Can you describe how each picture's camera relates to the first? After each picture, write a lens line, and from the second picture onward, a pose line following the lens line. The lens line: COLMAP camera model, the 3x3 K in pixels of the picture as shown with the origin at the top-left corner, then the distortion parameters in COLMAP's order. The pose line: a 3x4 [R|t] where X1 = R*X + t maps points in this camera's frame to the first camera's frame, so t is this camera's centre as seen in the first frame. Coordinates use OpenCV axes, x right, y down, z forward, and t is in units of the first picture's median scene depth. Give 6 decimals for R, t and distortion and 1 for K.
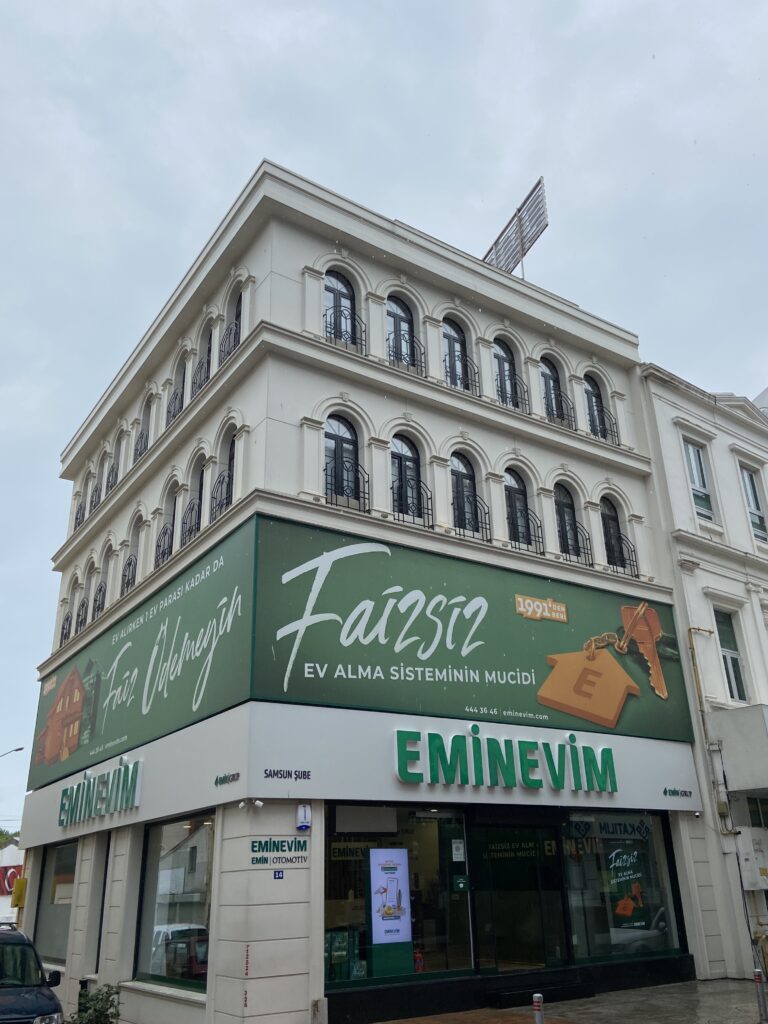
lens RADIAL K [[854.6, 0, 384.0], [0, 854.6, 512.0], [0, 0, 1]] dist [0.114470, 0.000322]
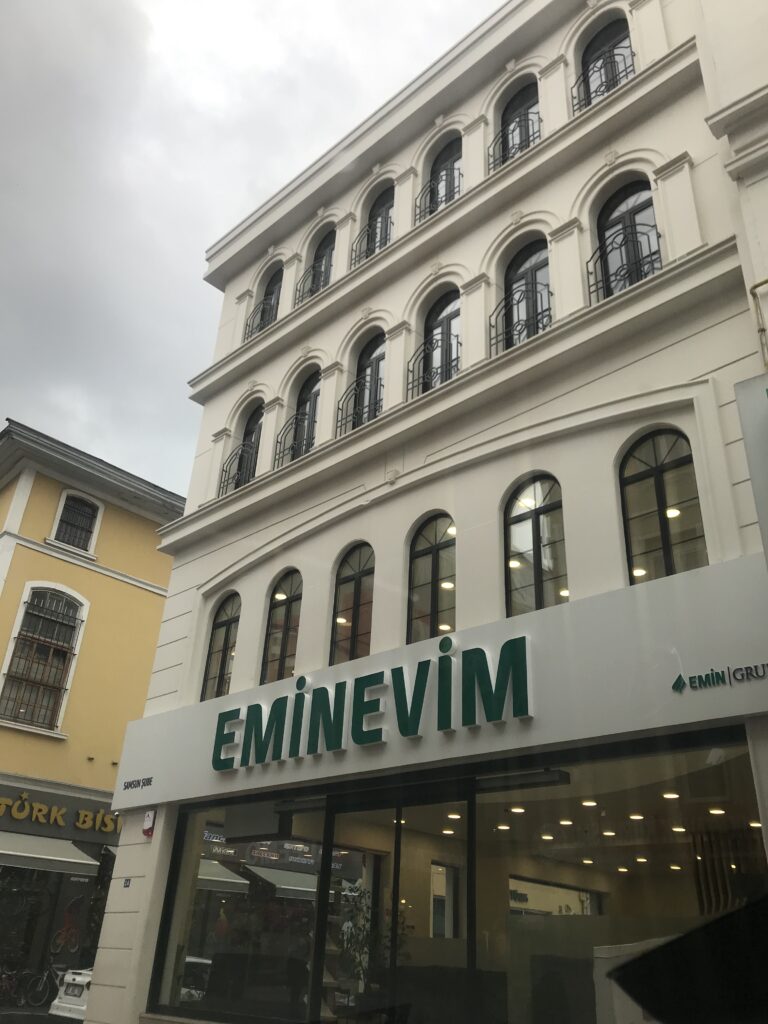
lens RADIAL K [[827.4, 0, 384.0], [0, 827.4, 512.0], [0, 0, 1]] dist [0.007558, 0.001245]
pose [[0.236046, -0.424546, -0.874096, 0.773520], [0.346386, 0.877186, -0.332506, 0.374202], [0.907909, -0.224288, 0.354113, 0.833538]]
